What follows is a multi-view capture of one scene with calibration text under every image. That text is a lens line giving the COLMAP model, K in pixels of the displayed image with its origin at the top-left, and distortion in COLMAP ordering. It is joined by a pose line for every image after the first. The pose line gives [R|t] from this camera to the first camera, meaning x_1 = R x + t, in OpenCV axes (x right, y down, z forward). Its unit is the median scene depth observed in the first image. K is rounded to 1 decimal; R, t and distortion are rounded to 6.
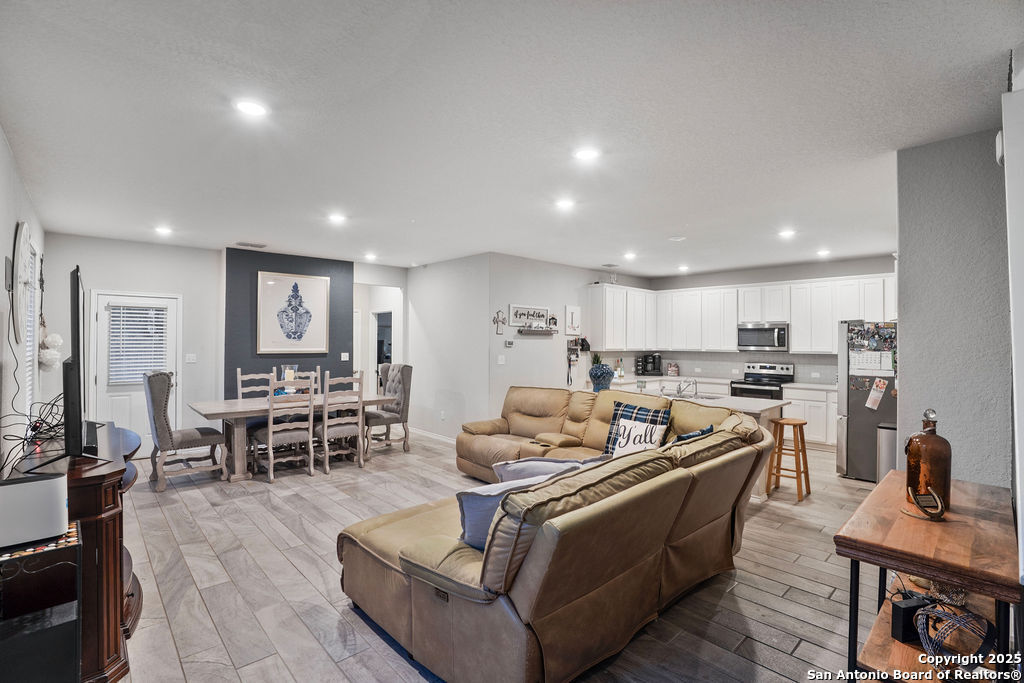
lens RADIAL K [[475.9, 0, 514.5], [0, 475.9, 334.5], [0, 0, 1]] dist [-0.073419, 0.029616]
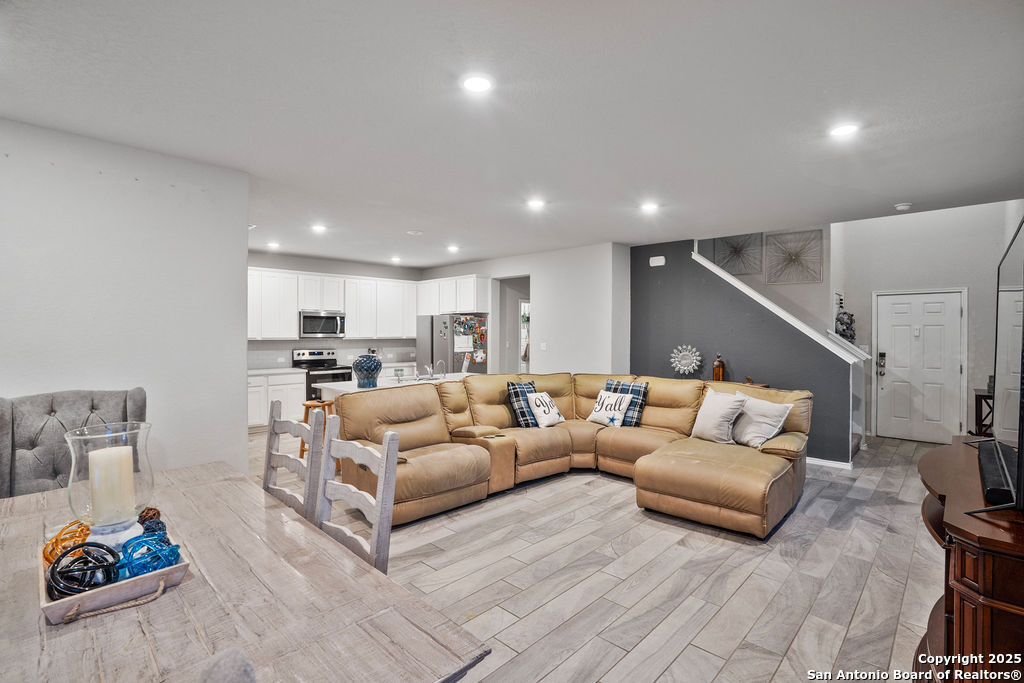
lens RADIAL K [[475.9, 0, 514.5], [0, 475.9, 334.5], [0, 0, 1]] dist [-0.073419, 0.029616]
pose [[-0.047061, -0.013769, 0.998797, -0.583149], [-0.016829, 0.999774, 0.012990, 0.006974], [-0.998750, -0.016198, -0.047283, 0.649409]]
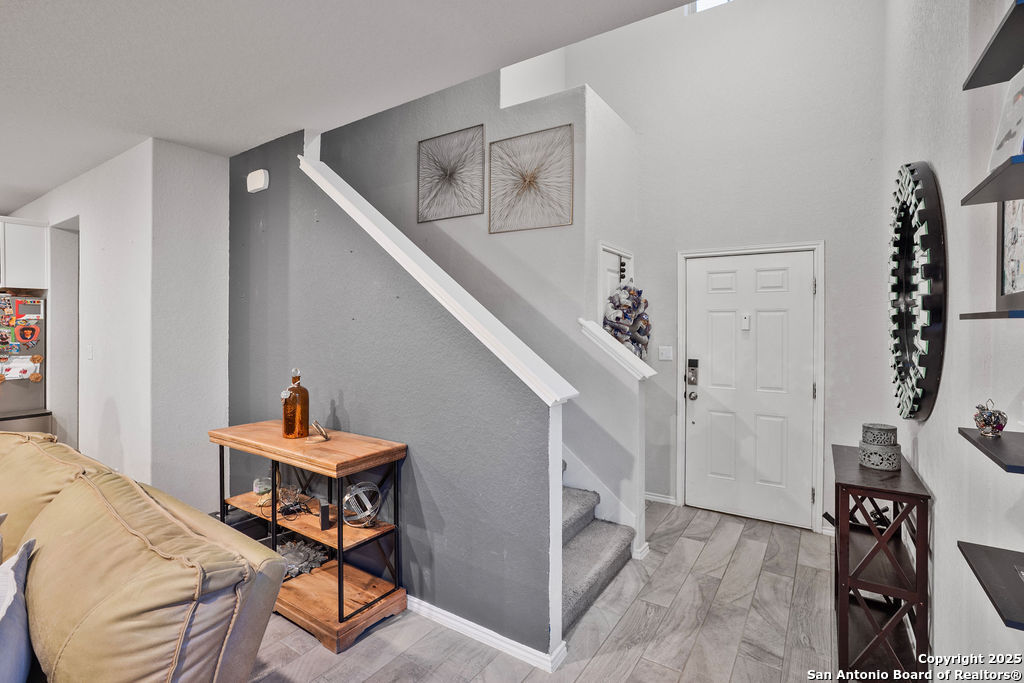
lens RADIAL K [[477.7, 0, 512.0], [0, 477.7, 327.2], [0, 0, 1]] dist [-0.032807, 0.000108]
pose [[-0.227830, -0.012996, 0.973614, -0.161906], [-0.017099, 0.999810, 0.009344, 0.004892], [-0.973551, -0.014519, -0.228009, 0.175715]]
